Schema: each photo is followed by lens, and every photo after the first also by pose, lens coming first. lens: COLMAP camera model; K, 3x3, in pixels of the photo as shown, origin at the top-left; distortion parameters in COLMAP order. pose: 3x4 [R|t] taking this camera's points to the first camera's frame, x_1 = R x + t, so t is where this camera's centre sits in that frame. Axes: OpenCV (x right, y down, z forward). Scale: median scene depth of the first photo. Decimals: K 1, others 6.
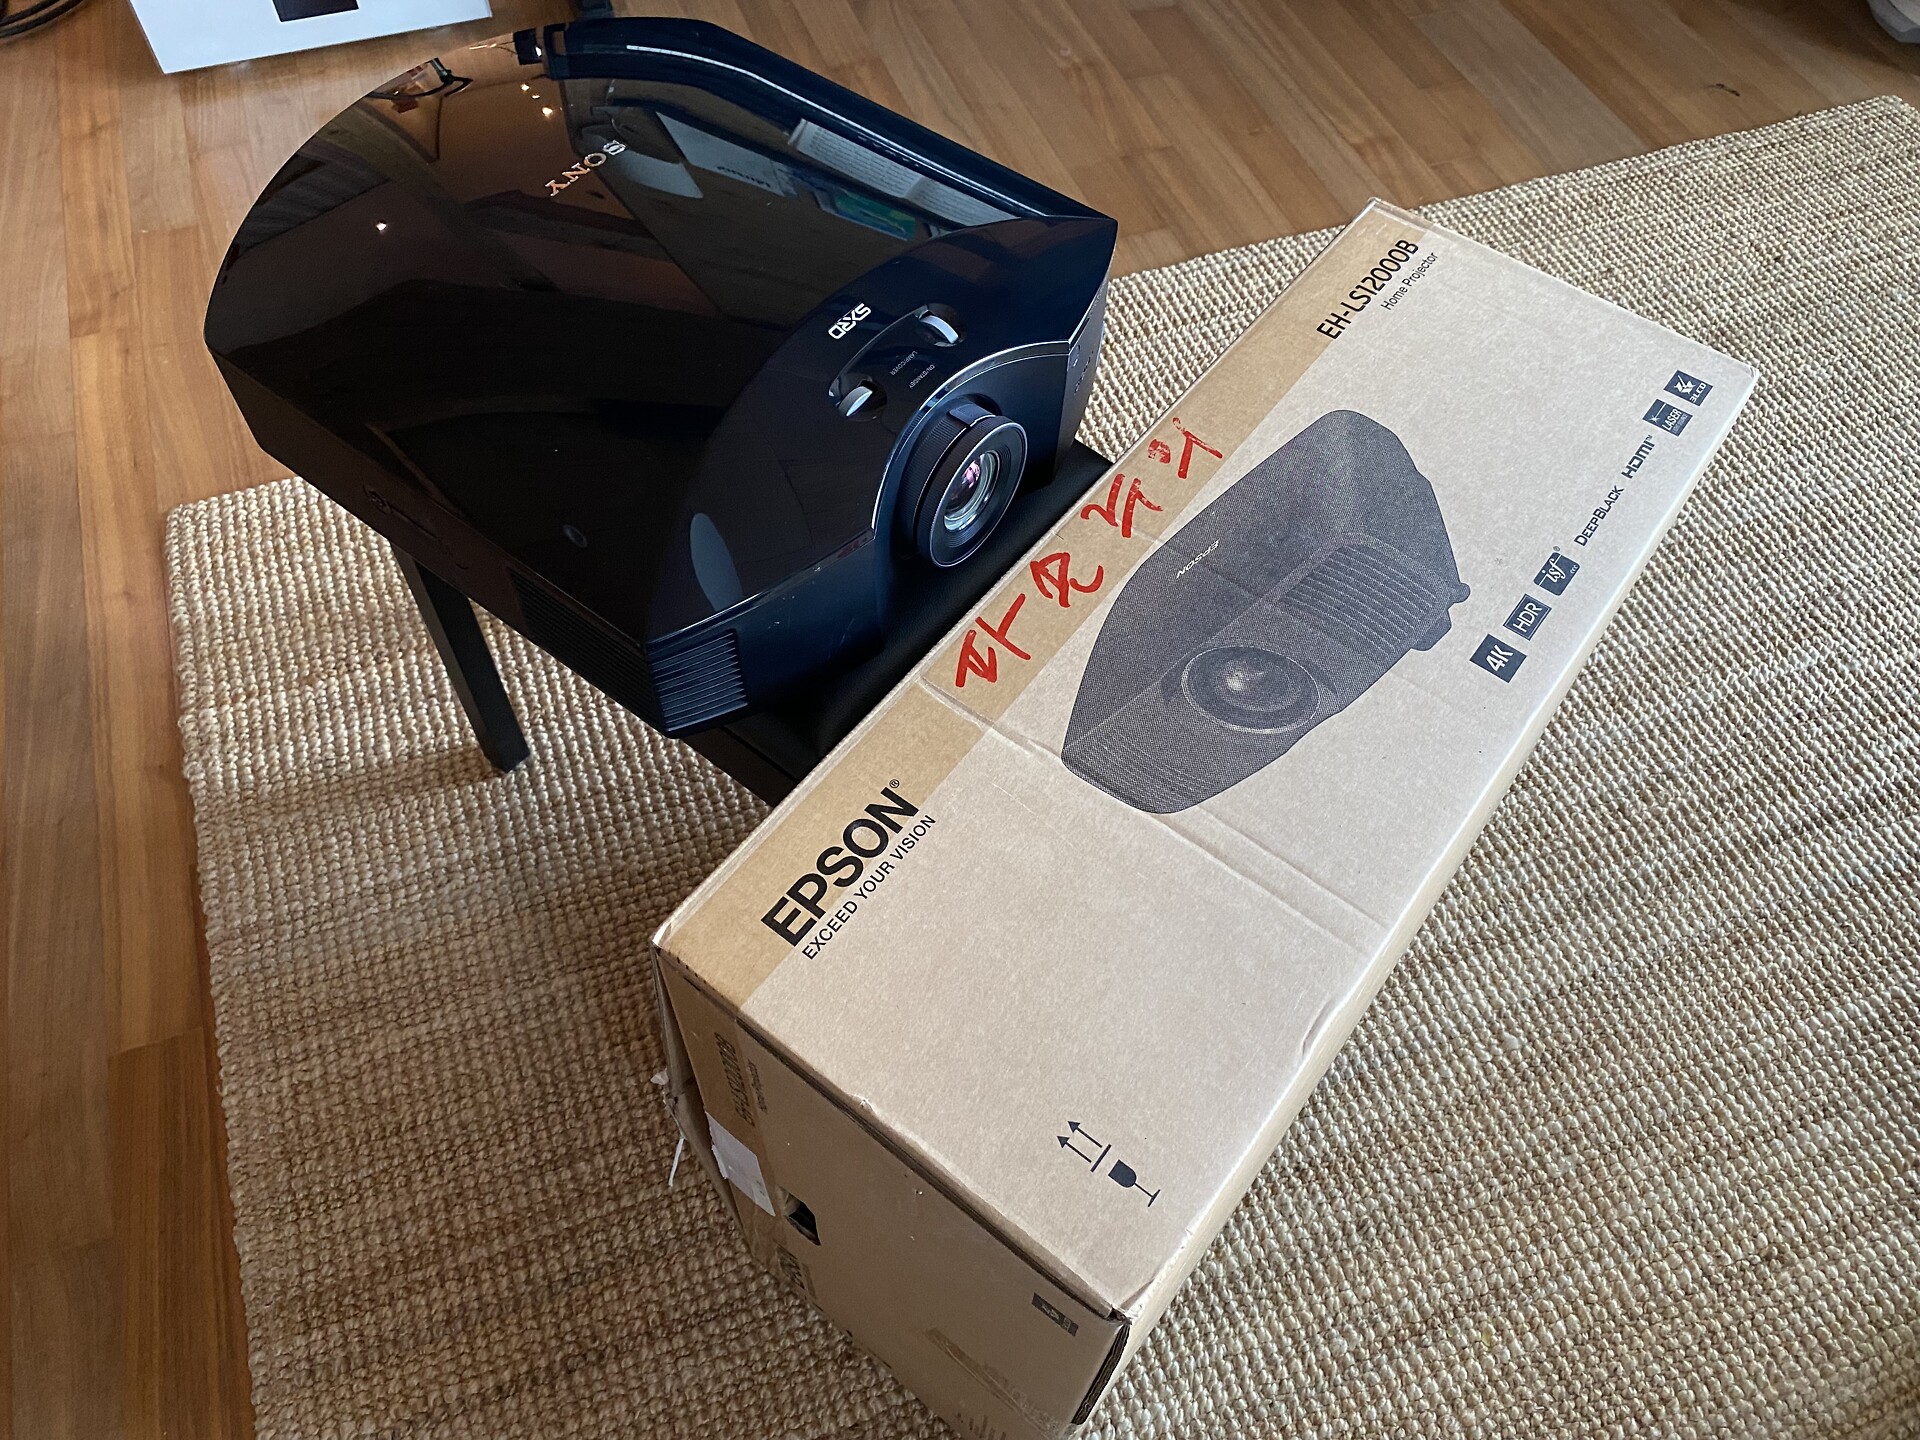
lens RADIAL K [[1449.0, 0, 960.0], [0, 1449.0, 720.0], [0, 0, 1]] dist [0.004079, 0.000156]
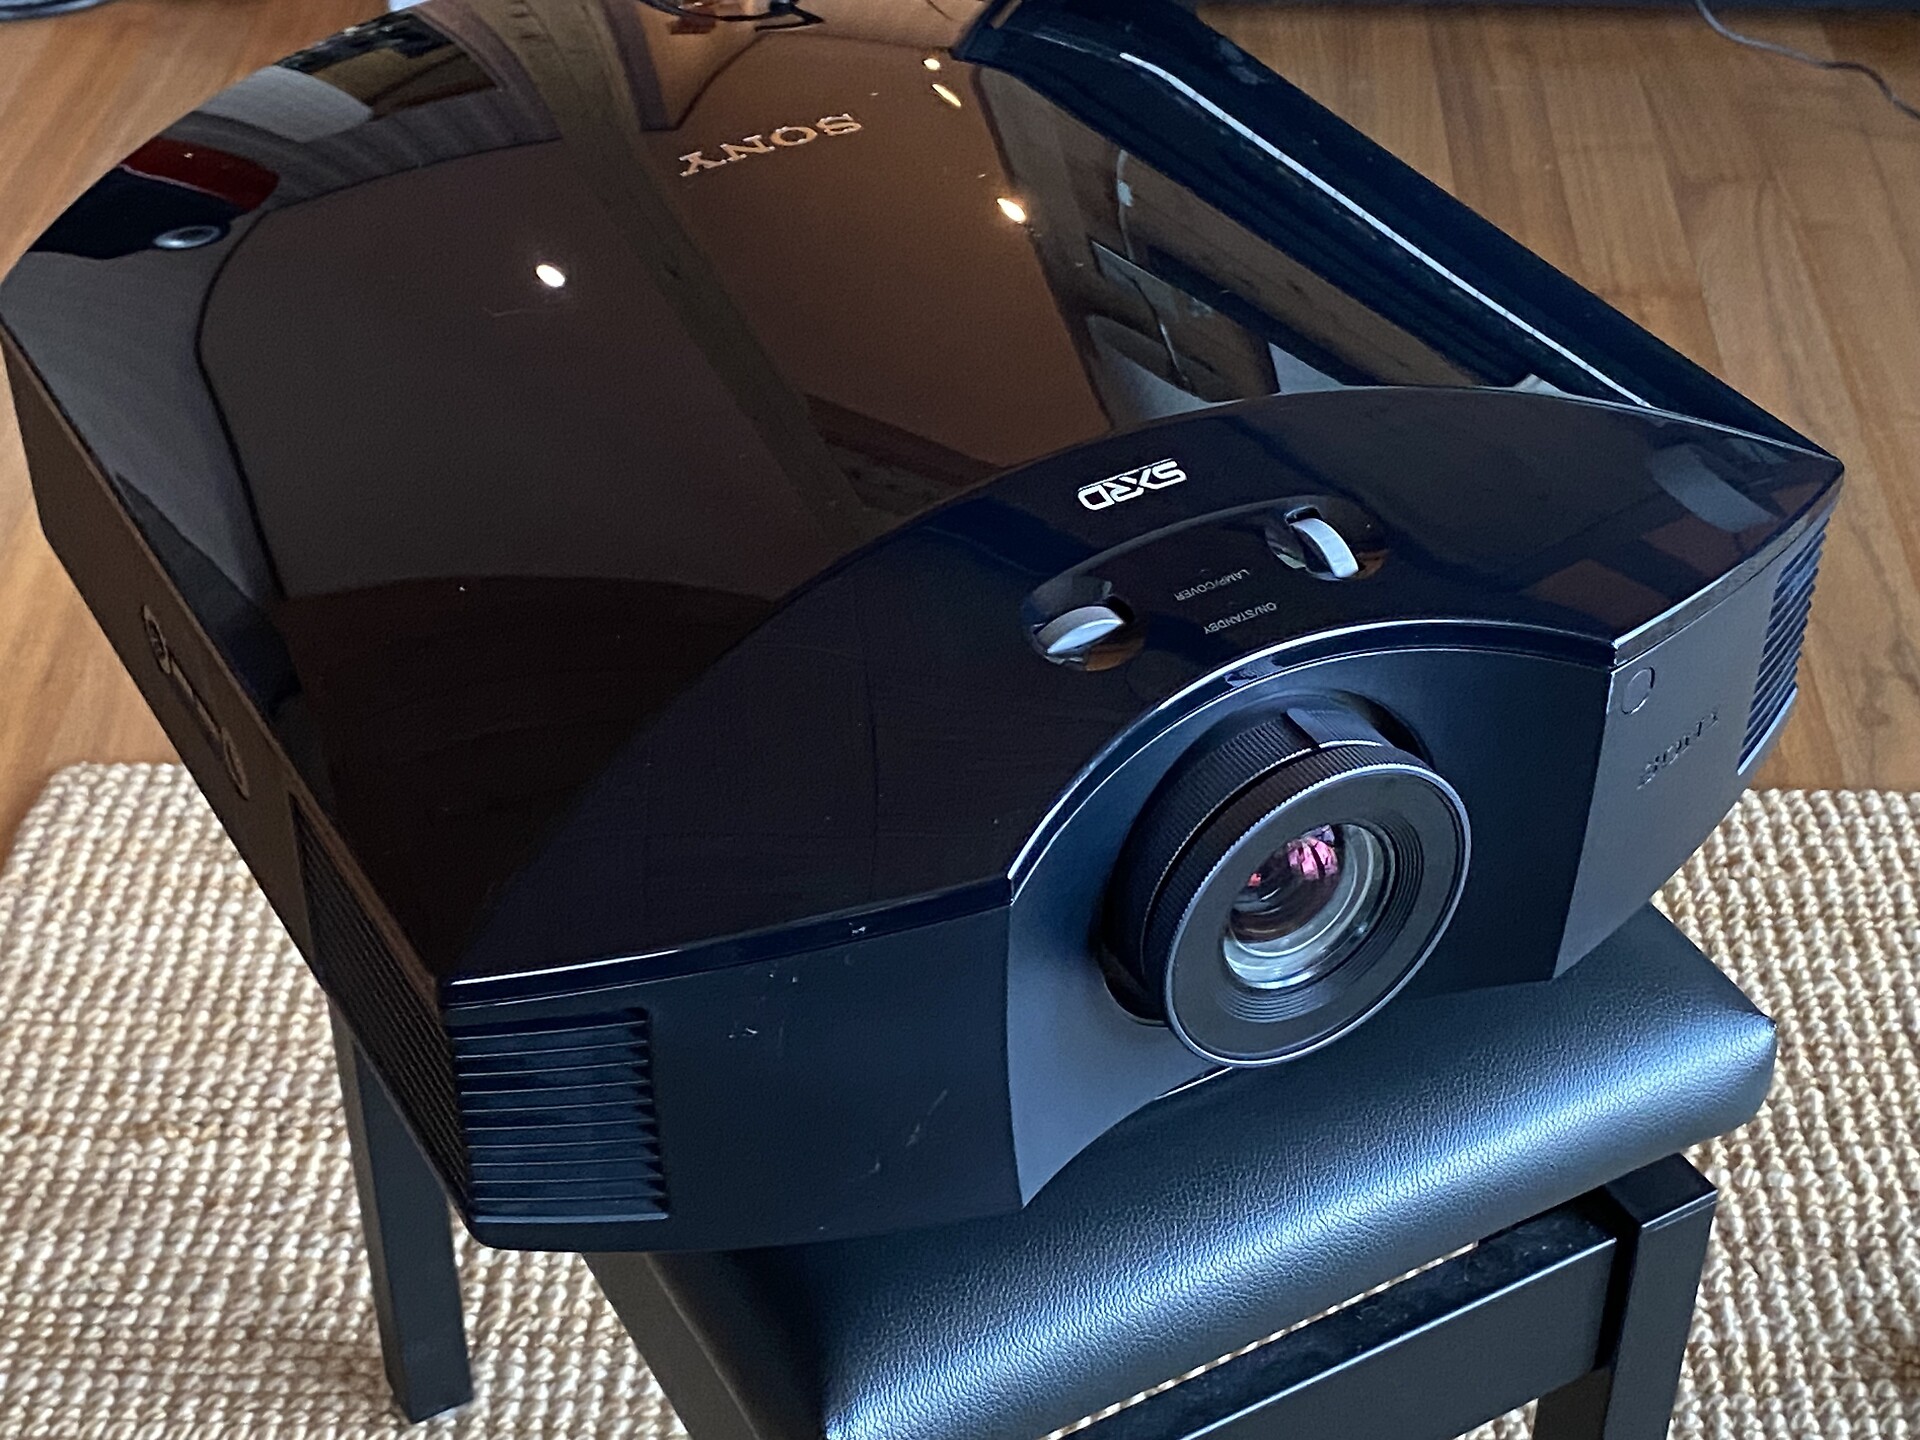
lens RADIAL K [[3099.5, 0, 960.0], [0, 3099.5, 720.0], [0, 0, 1]] dist [0.053413, 0.067332]
pose [[0.919554, 0.214336, -0.329364, 0.124505], [-0.309339, 0.911716, -0.270340, 0.045478], [0.242343, 0.350477, 0.904674, 0.065557]]
